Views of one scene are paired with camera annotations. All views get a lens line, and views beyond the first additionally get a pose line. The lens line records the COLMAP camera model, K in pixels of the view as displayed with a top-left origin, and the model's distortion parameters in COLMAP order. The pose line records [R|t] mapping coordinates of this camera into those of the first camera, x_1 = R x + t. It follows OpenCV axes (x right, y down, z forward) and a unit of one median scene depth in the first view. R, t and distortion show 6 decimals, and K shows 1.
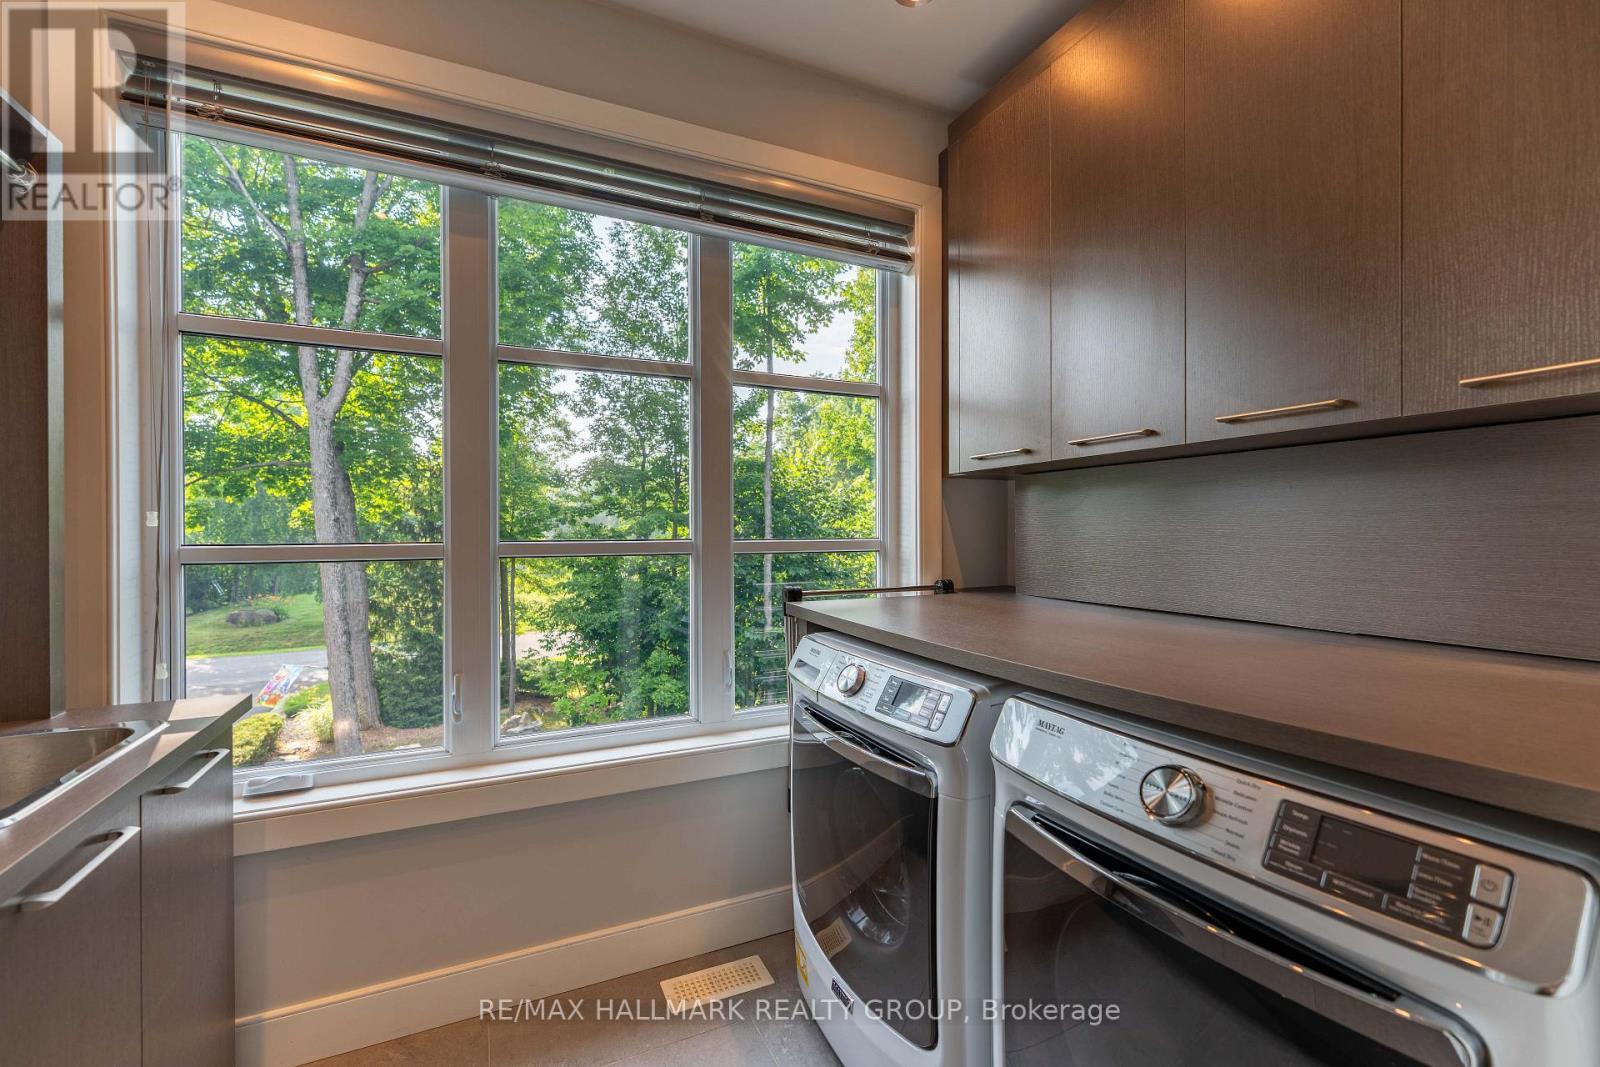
lens RADIAL K [[649.6, 0, 802.8], [0, 649.6, 535.6], [0, 0, 1]] dist [-0.000118, -0.000289]
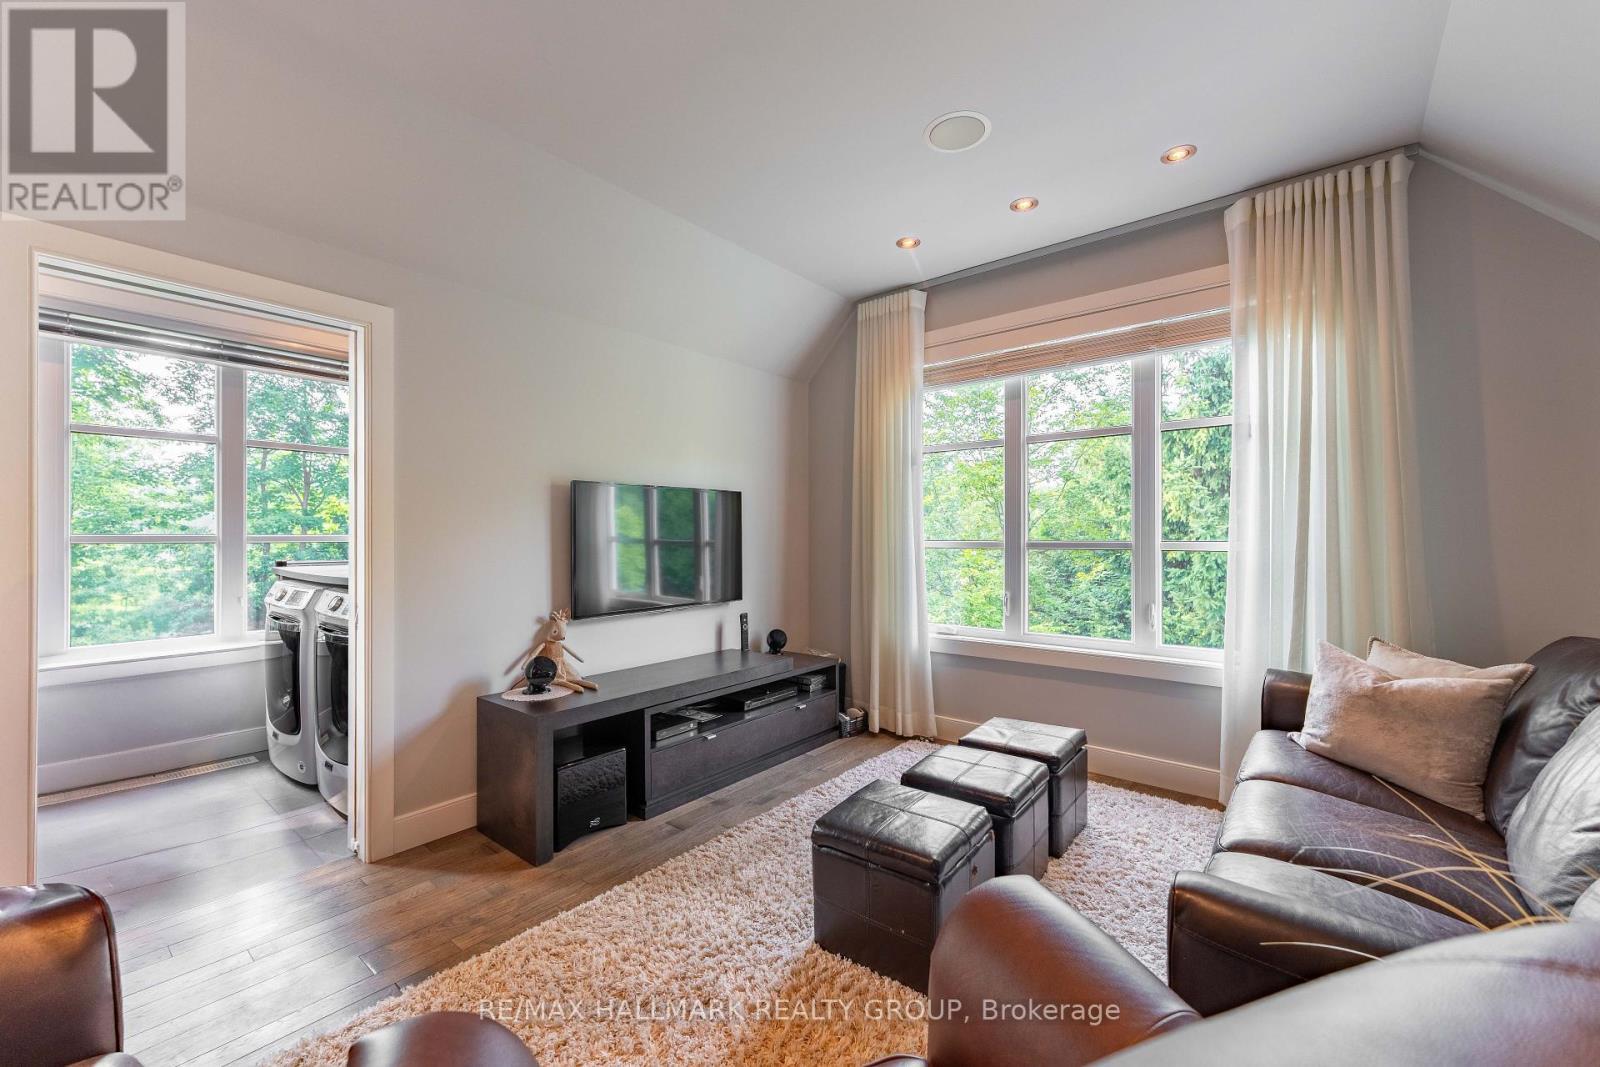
lens RADIAL K [[649.6, 0, 802.8], [0, 649.6, 535.6], [0, 0, 1]] dist [-0.000118, -0.000289]
pose [[0.909228, -0.002780, 0.416288, 0.066803], [0.005315, 0.999974, -0.004930, 0.002703], [-0.416264, 0.006695, 0.909219, -0.159382]]
